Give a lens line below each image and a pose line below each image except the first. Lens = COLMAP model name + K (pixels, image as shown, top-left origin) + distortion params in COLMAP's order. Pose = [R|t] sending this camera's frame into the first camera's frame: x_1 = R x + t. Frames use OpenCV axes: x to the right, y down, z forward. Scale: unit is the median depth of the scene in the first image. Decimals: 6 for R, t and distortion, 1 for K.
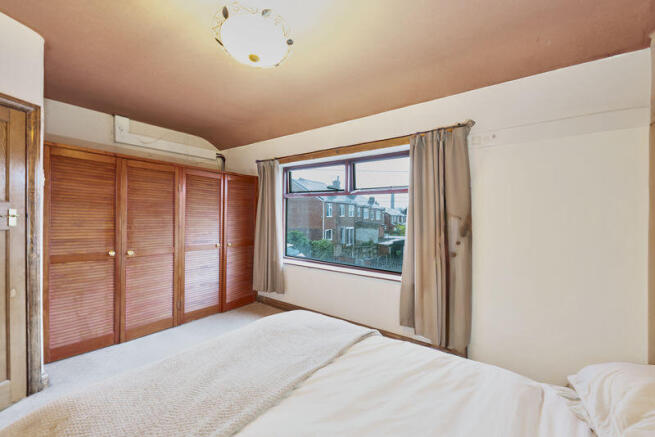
lens RADIAL K [[268.1, 0, 327.5], [0, 268.1, 218.5], [0, 0, 1]] dist [0.000210, -0.000161]
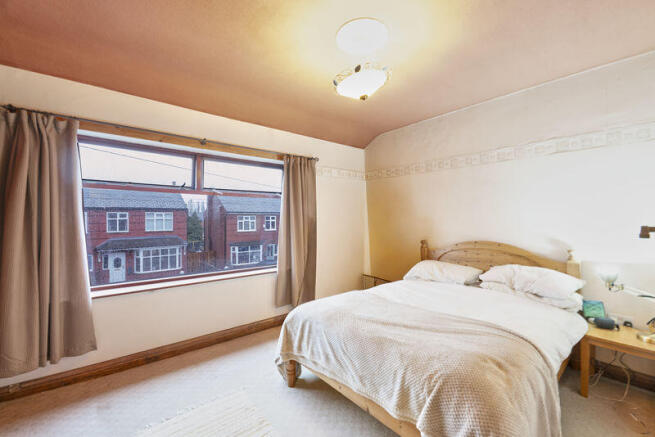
lens RADIAL K [[268.1, 0, 327.5], [0, 268.1, 218.5], [0, 0, 1]] dist [0.000210, -0.000161]
pose [[0.232378, -0.007285, 0.972598, -0.689590], [0.012454, 0.999912, 0.004514, -0.006877], [-0.972546, 0.011063, 0.232449, 0.394872]]
